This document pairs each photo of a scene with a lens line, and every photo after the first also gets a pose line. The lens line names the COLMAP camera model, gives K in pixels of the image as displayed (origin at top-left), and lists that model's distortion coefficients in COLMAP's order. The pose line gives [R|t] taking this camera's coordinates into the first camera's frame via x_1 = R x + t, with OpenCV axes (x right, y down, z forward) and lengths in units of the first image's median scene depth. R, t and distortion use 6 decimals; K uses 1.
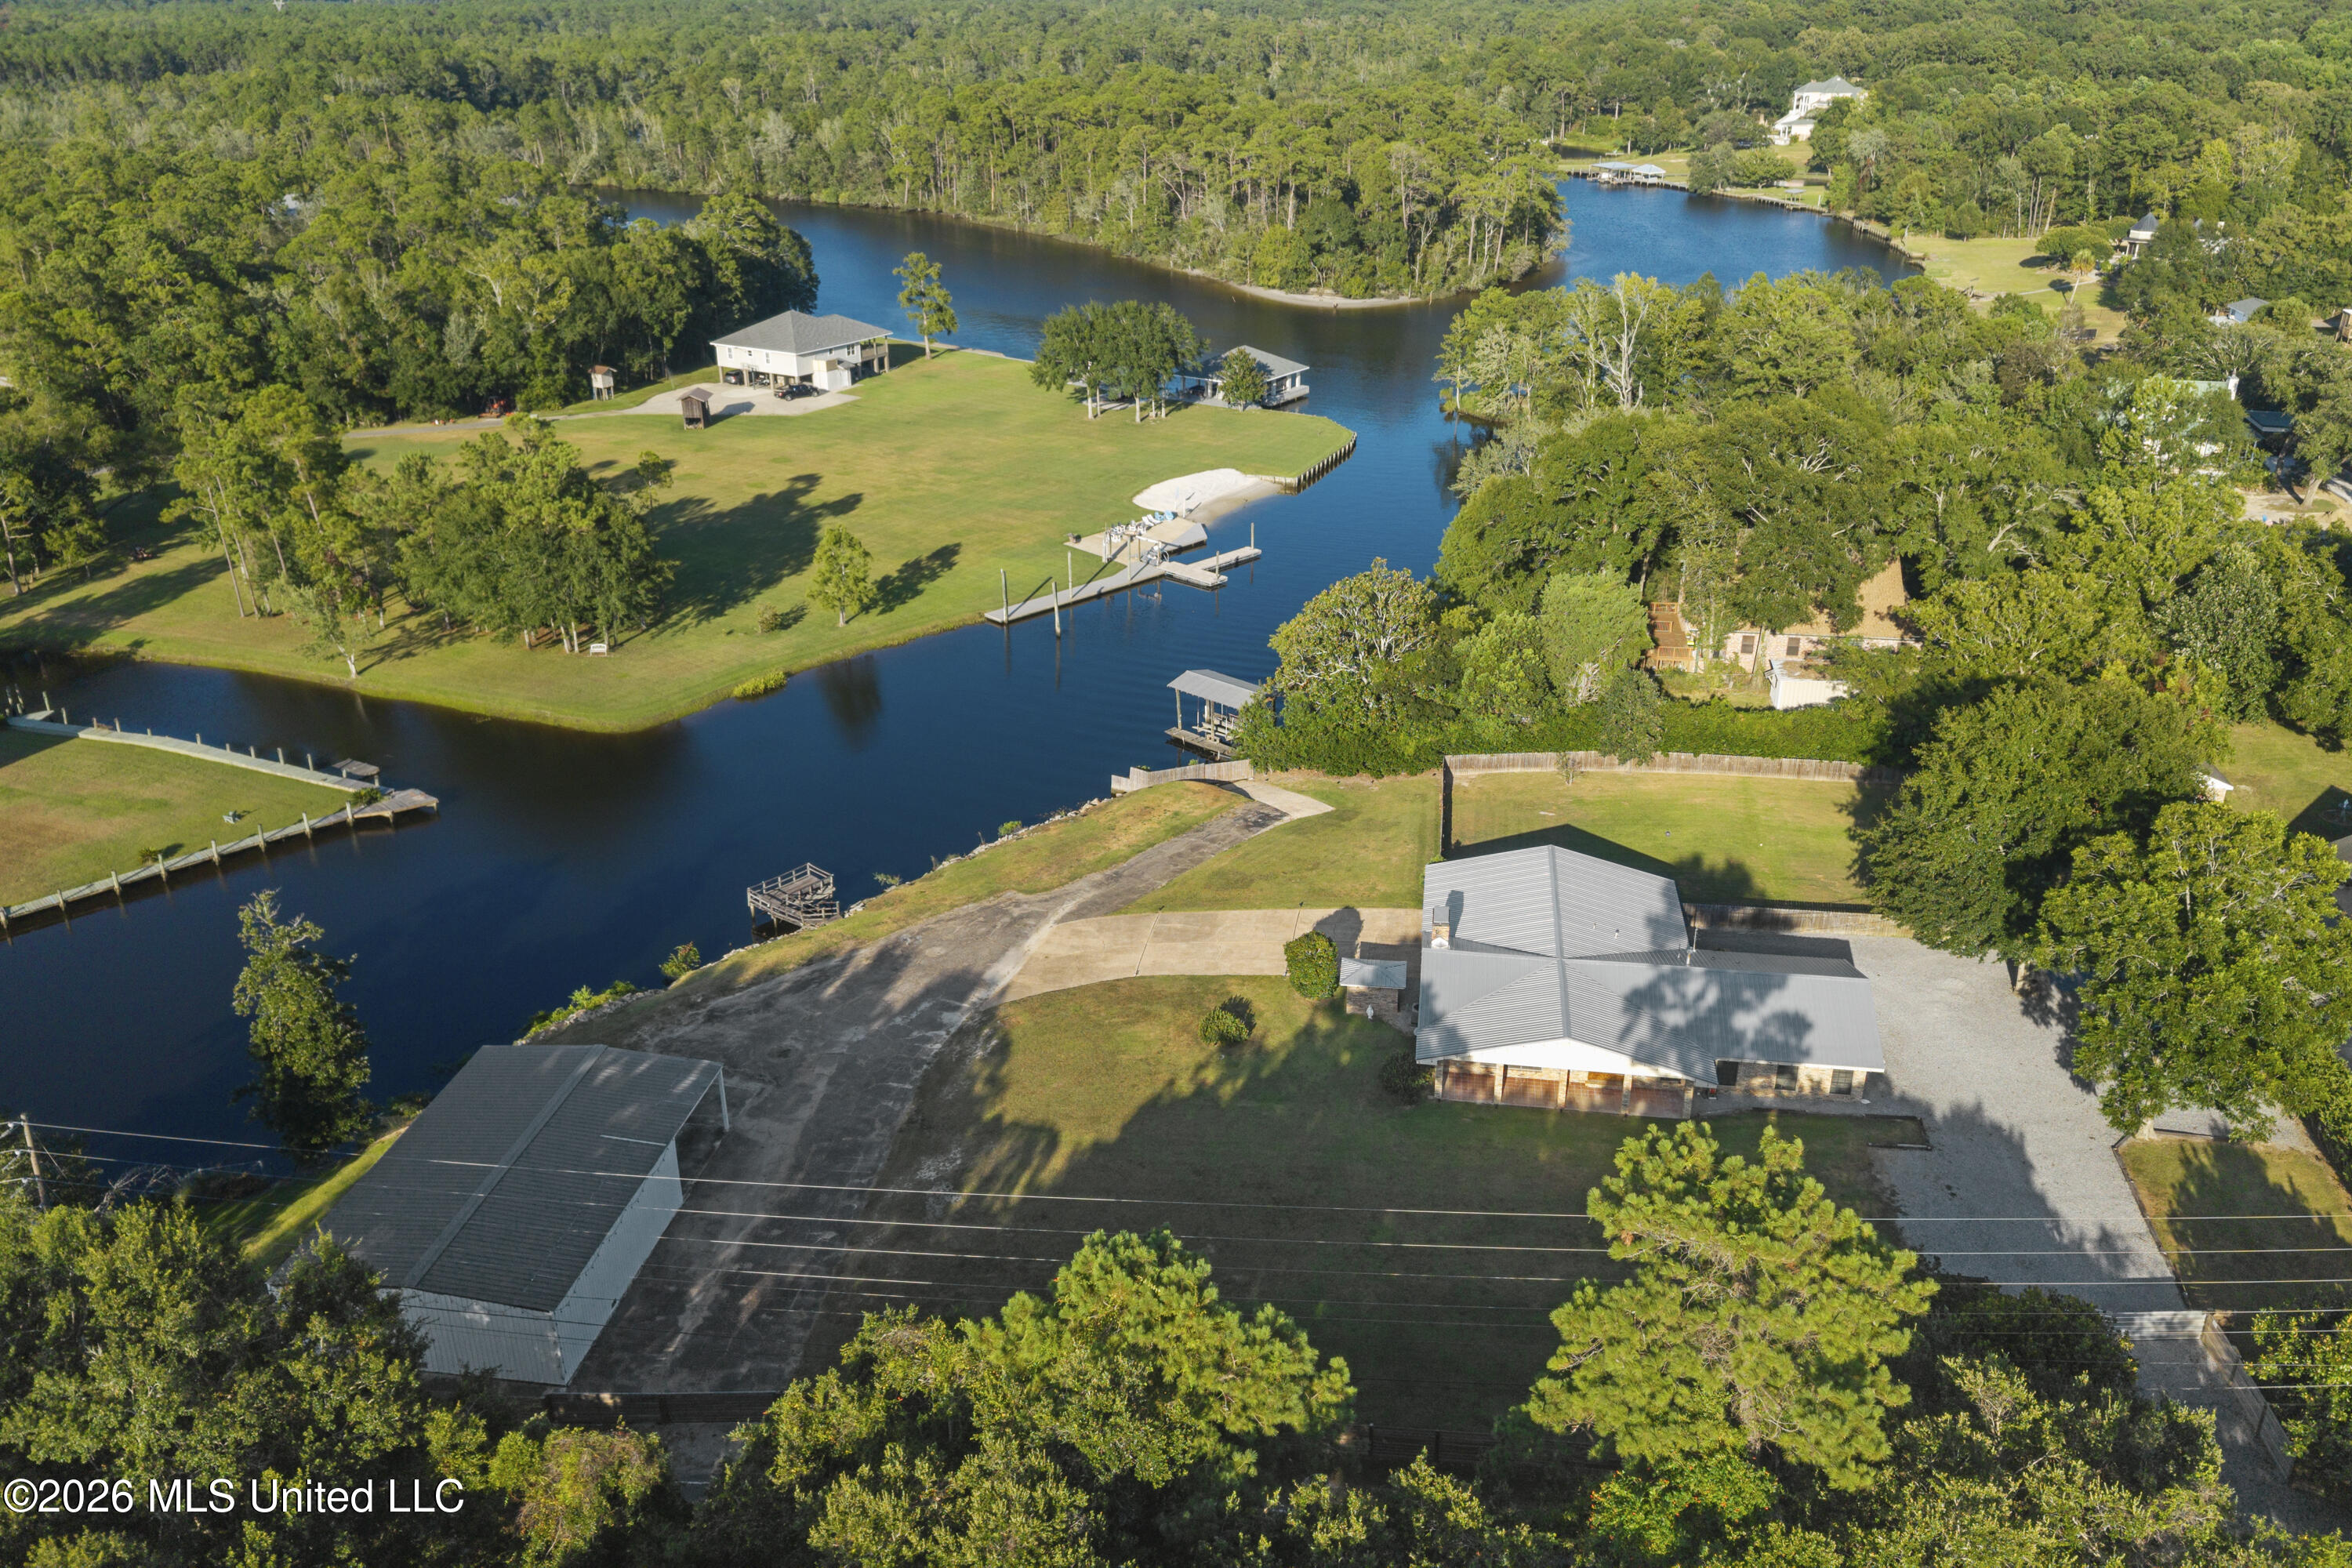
lens RADIAL K [[1852.1, 0, 1183.1], [0, 1852.1, 785.5], [0, 0, 1]] dist [0.098057, -0.166148]
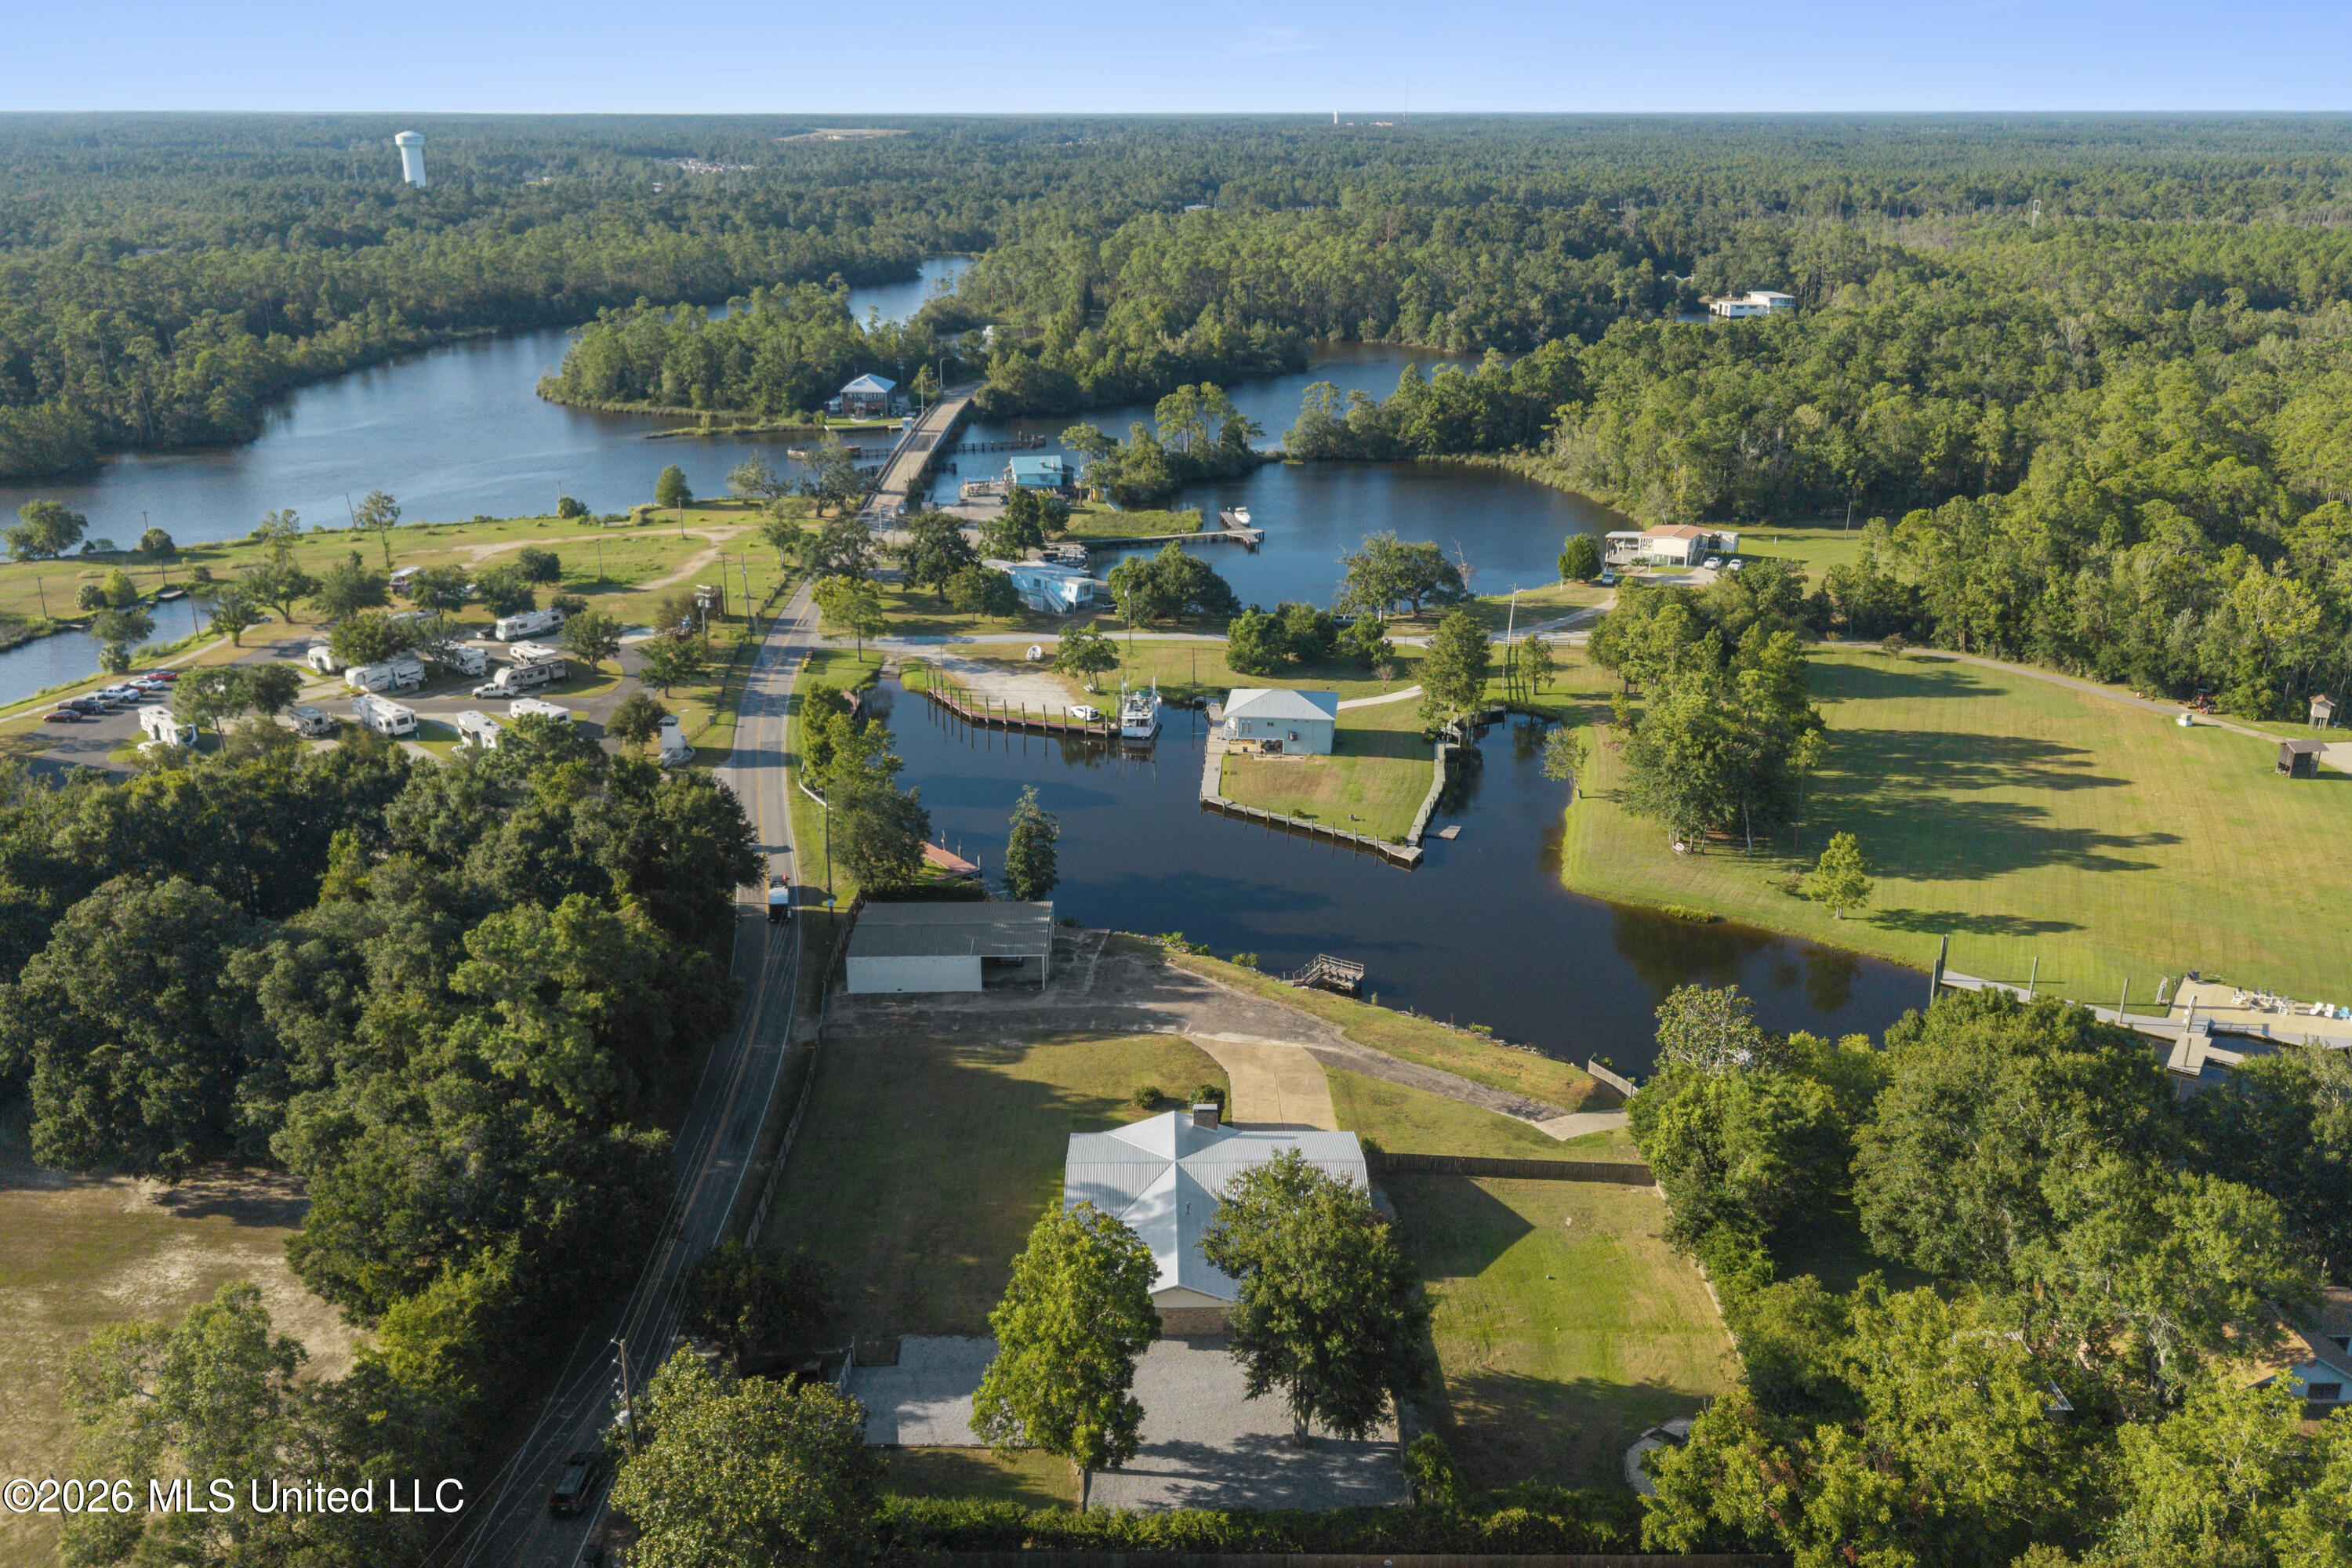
lens RADIAL K [[1868.9, 0, 1170.4], [0, 1868.9, 783.5], [0, 0, 1]] dist [0.047088, -0.046467]
pose [[0.147400, 0.333005, -0.931333, 0.807091], [-0.395457, 0.882922, 0.253107, -0.291644], [0.906580, 0.330994, 0.261832, 0.307853]]
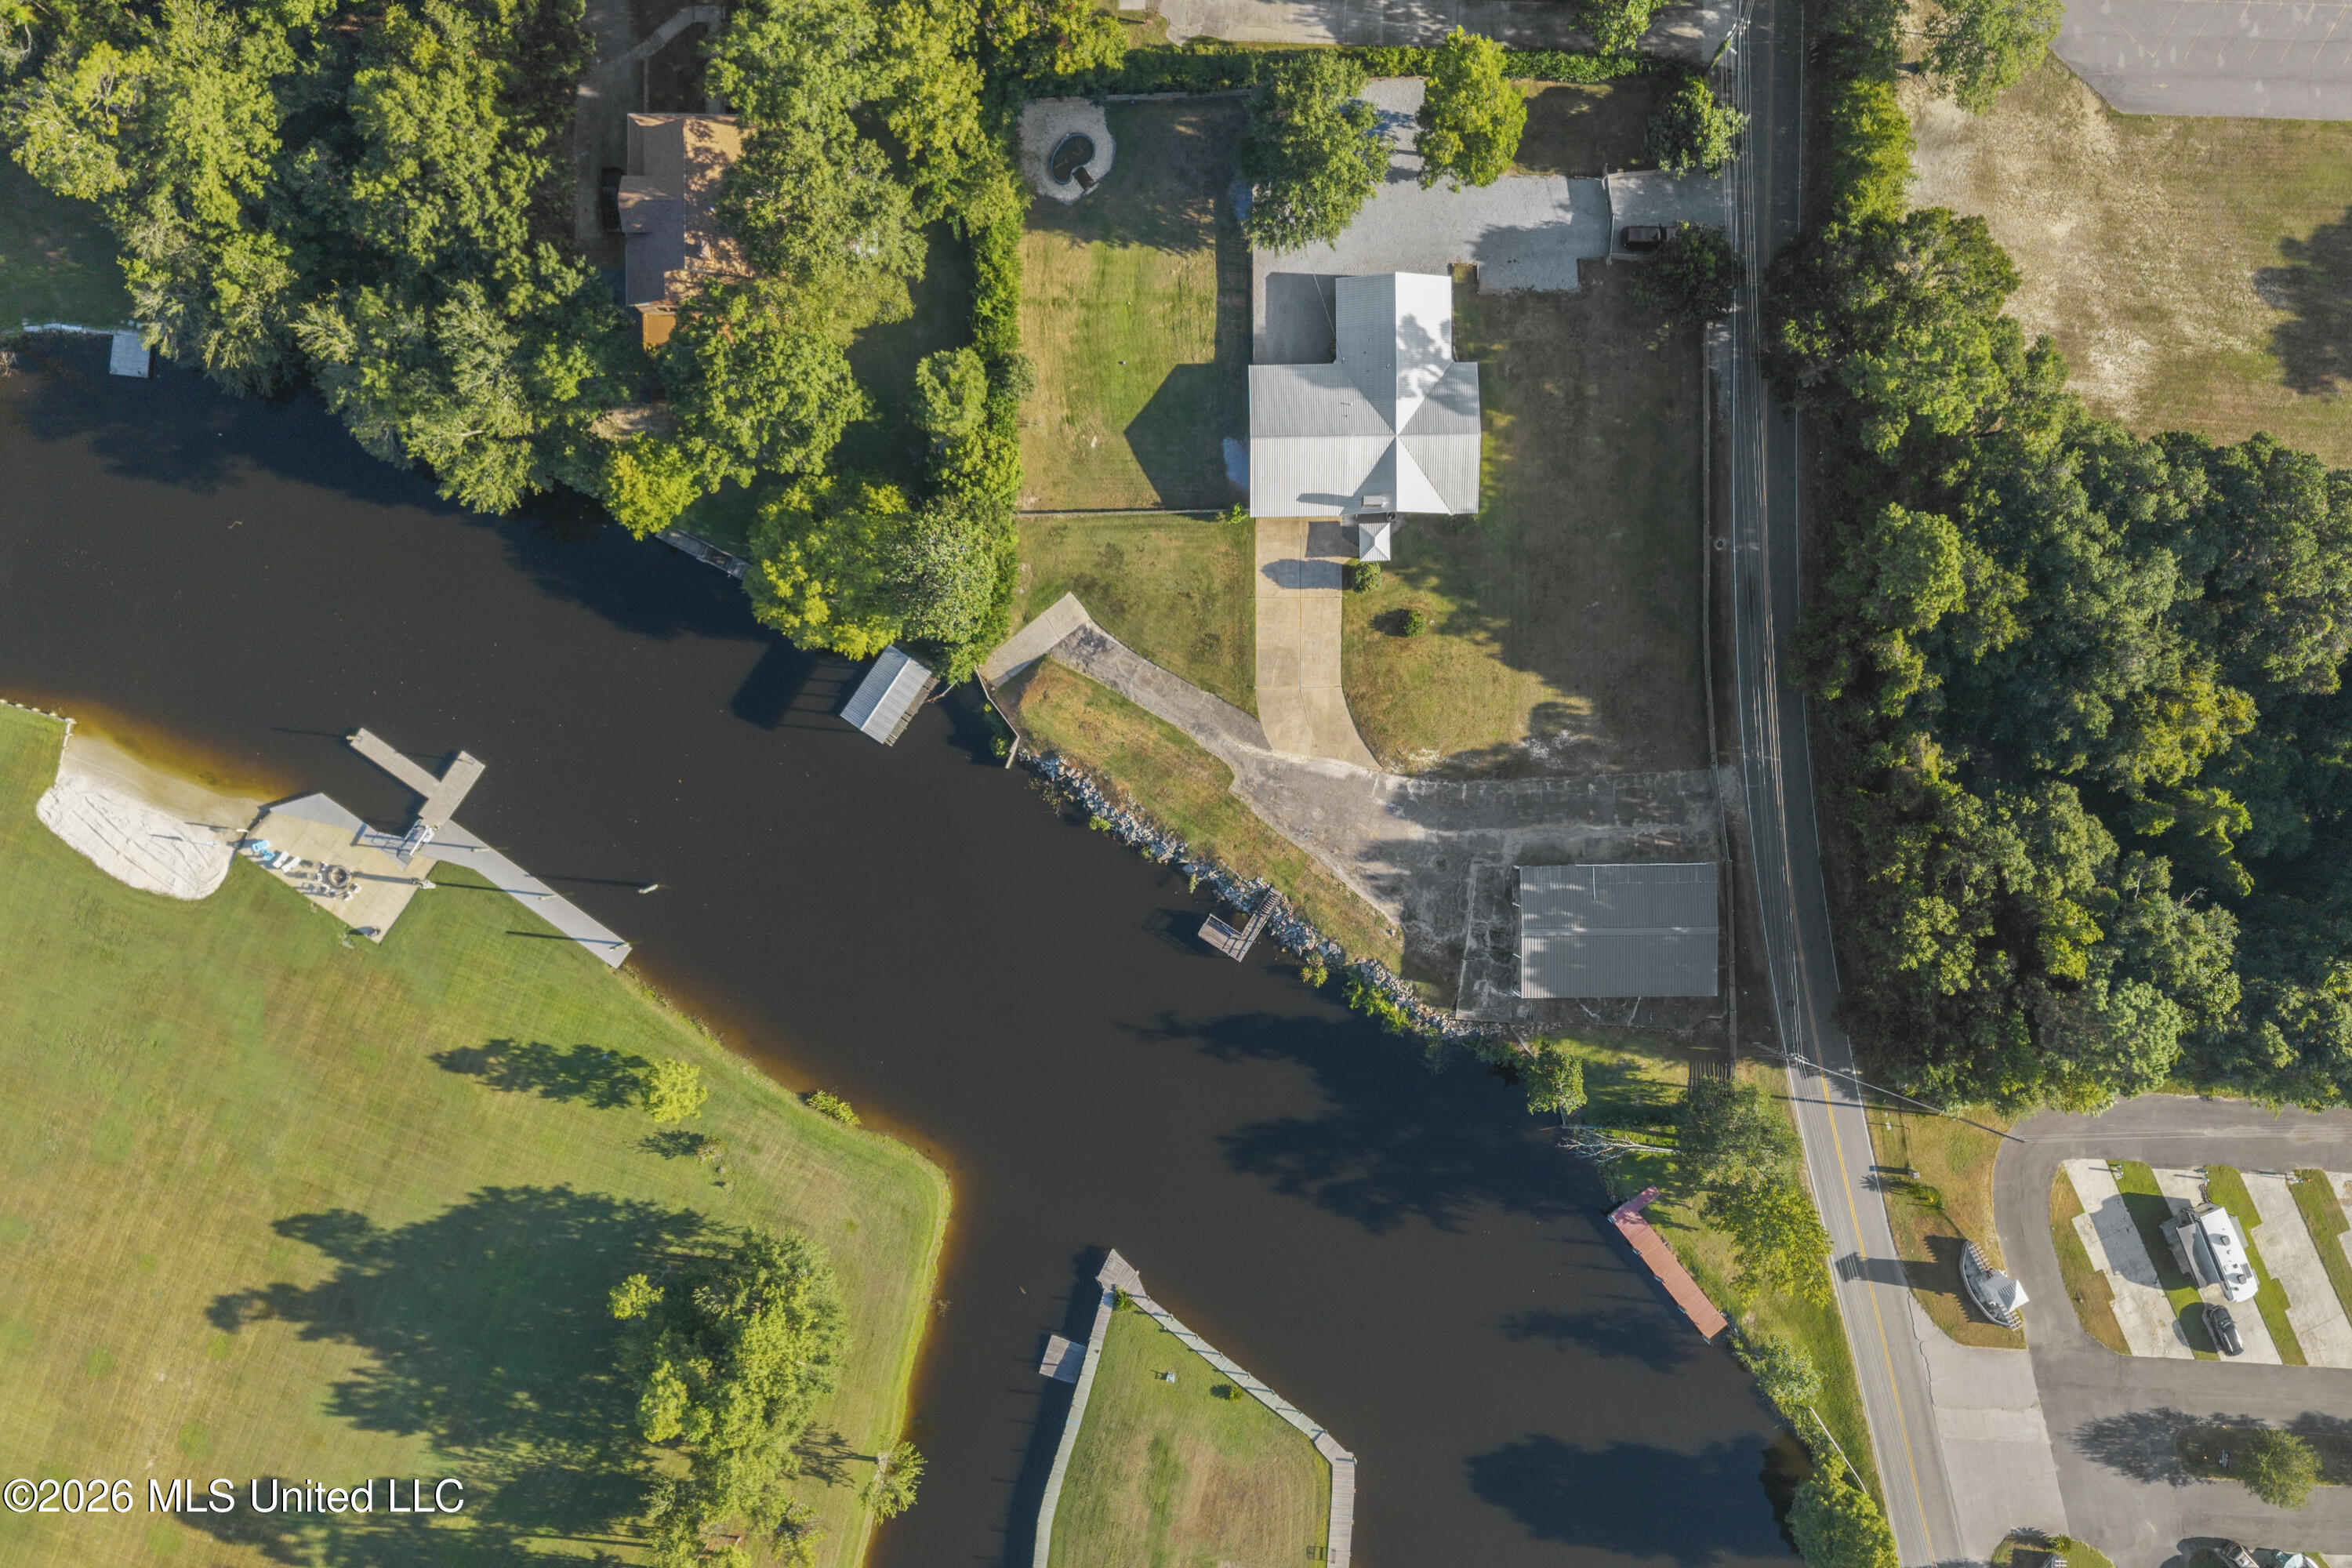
lens RADIAL K [[1802.2, 0, 1177.3], [0, 1802.2, 785.1], [0, 0, 1]] dist [0.055157, -0.082781]
pose [[-0.159099, -0.987260, -0.002415, -0.053762], [0.384159, -0.064161, 0.921035, -0.930926], [-0.909455, 0.145608, 0.389473, 0.316085]]
